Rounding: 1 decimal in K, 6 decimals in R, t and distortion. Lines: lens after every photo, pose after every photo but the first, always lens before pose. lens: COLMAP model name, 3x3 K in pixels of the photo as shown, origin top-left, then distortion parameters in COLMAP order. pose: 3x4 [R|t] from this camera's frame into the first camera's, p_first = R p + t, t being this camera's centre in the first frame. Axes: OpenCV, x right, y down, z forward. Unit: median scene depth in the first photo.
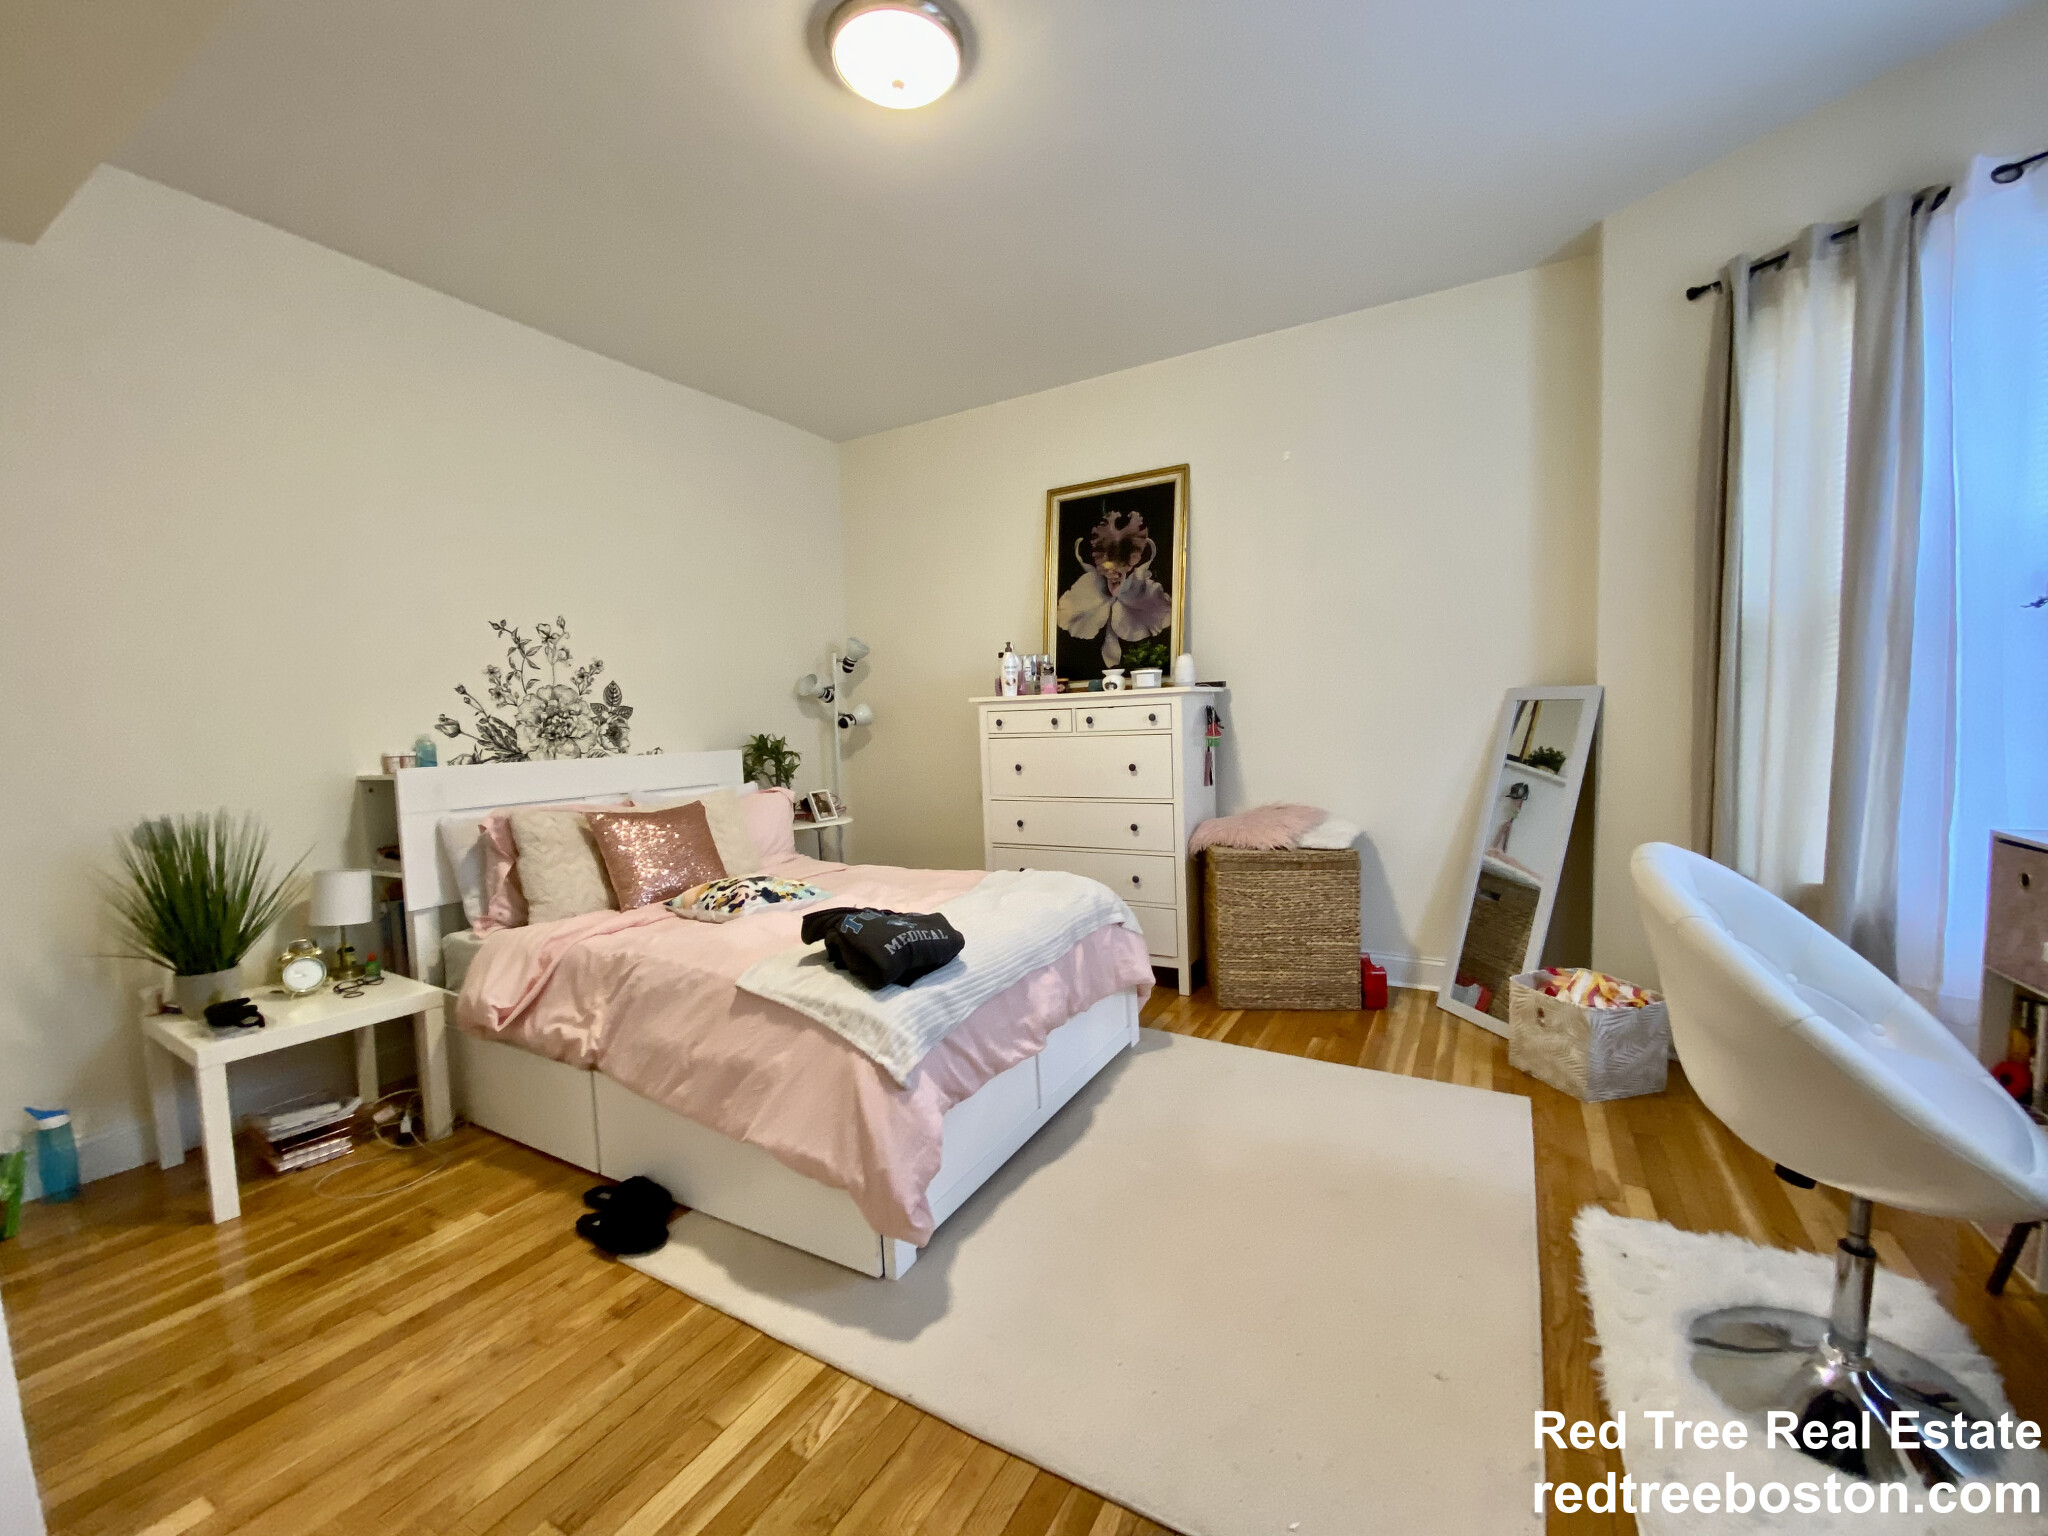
lens RADIAL K [[826.7, 0, 1024.0], [0, 826.7, 768.0], [0, 0, 1]] dist [0.018504, -0.020198]
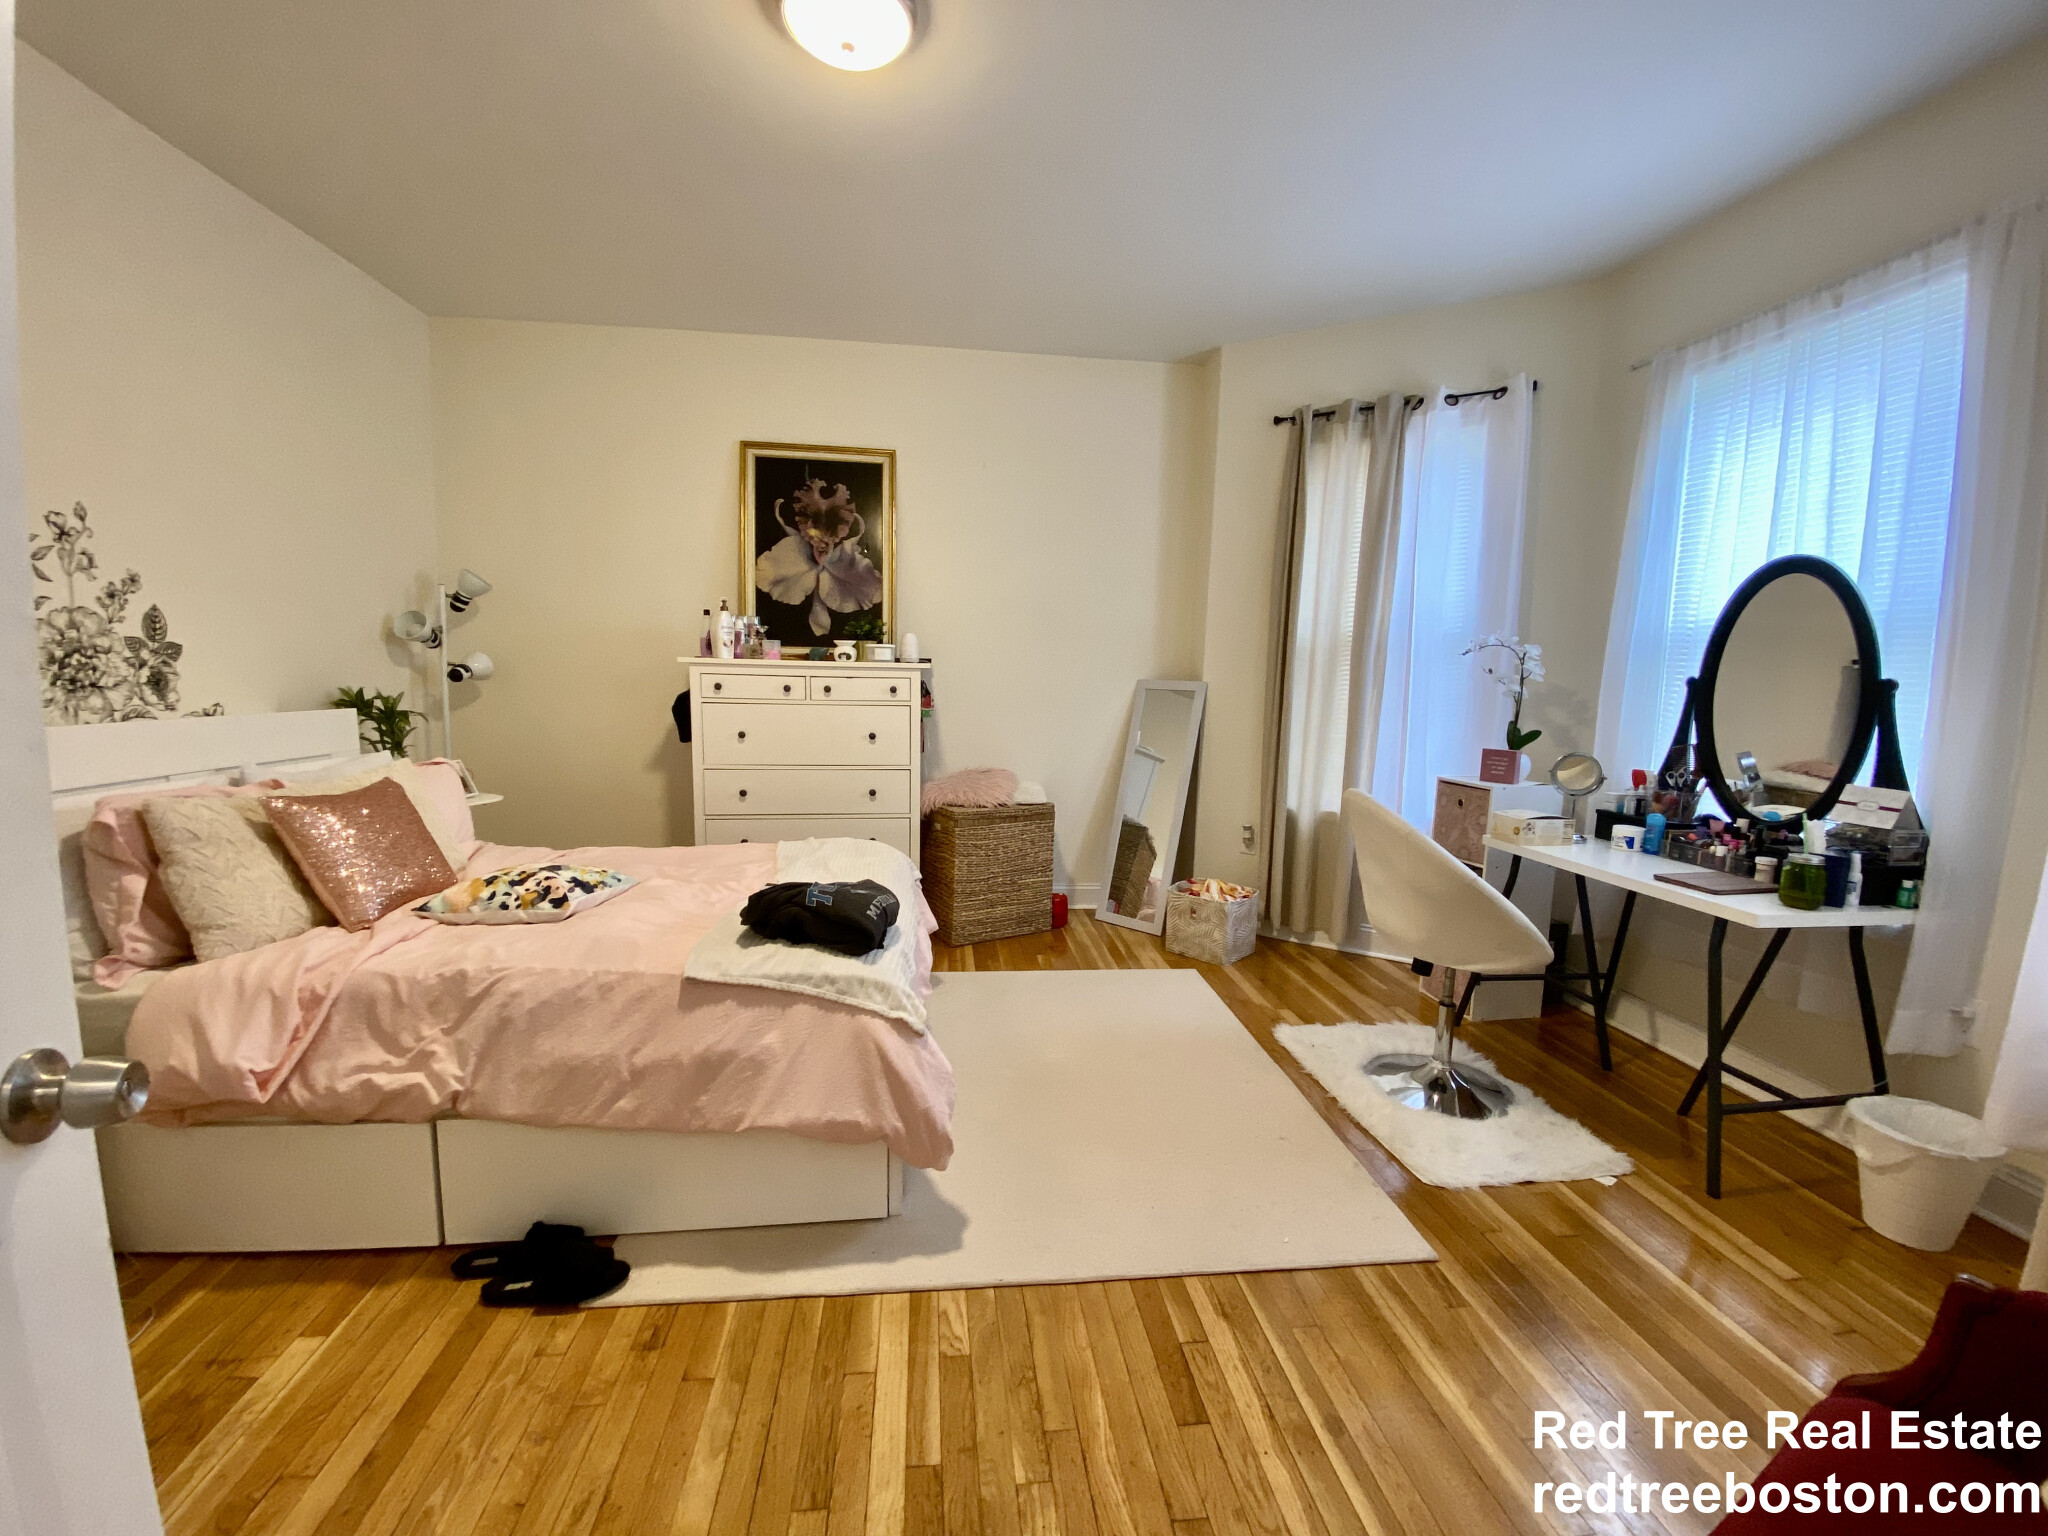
lens RADIAL K [[706.8, 0, 1210.6], [0, 706.8, 772.7], [0, 0, 1]] dist [0.028139, -0.011100]
pose [[0.810822, -0.020098, 0.584948, -0.142461], [-0.010197, 0.998773, 0.048452, -0.004083], [-0.585204, -0.045250, 0.809622, 0.010683]]
